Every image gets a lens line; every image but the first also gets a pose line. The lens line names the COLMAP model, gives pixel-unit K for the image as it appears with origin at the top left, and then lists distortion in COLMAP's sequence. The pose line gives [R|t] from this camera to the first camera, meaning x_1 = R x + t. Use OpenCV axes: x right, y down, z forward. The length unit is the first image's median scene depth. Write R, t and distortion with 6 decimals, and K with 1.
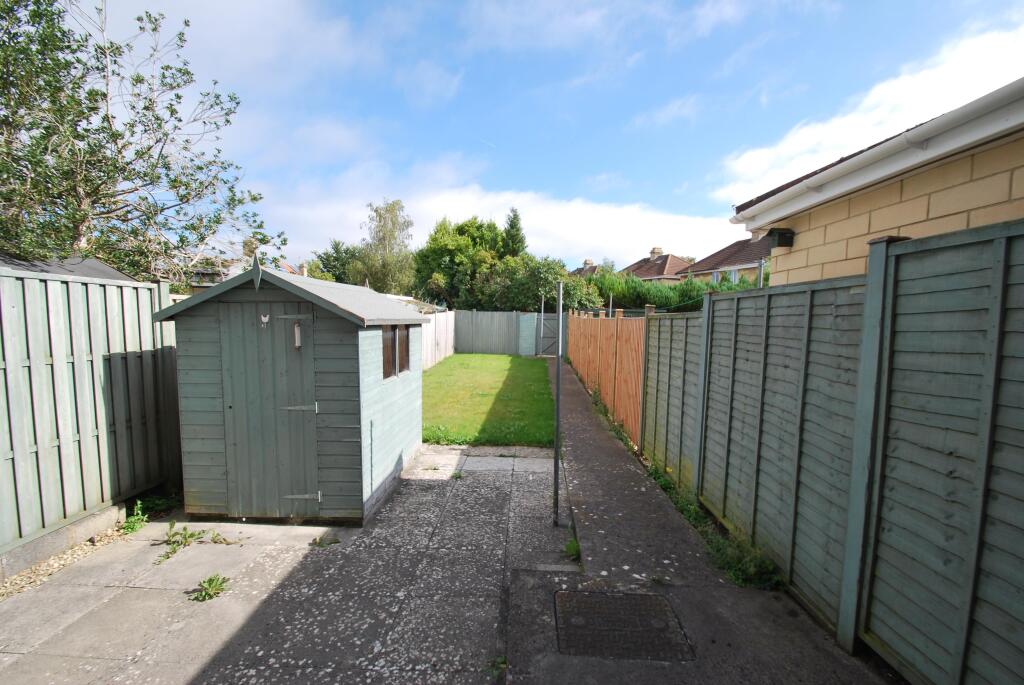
lens RADIAL K [[453.8, 0, 512.0], [0, 453.8, 342.5], [0, 0, 1]] dist [-0.001268, -0.000127]
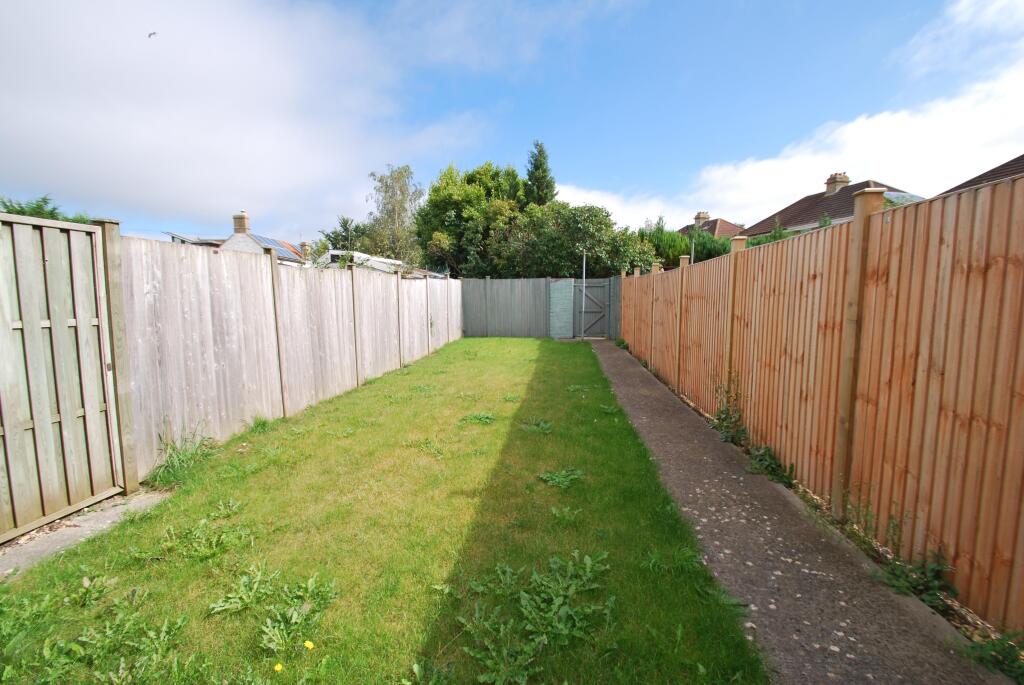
lens RADIAL K [[453.8, 0, 512.0], [0, 453.8, 342.5], [0, 0, 1]] dist [-0.001268, -0.000127]
pose [[0.997979, -0.021818, -0.059677, -0.002415], [0.023931, 0.999103, 0.034935, 0.007802], [0.058861, -0.036293, 0.997606, 0.249024]]
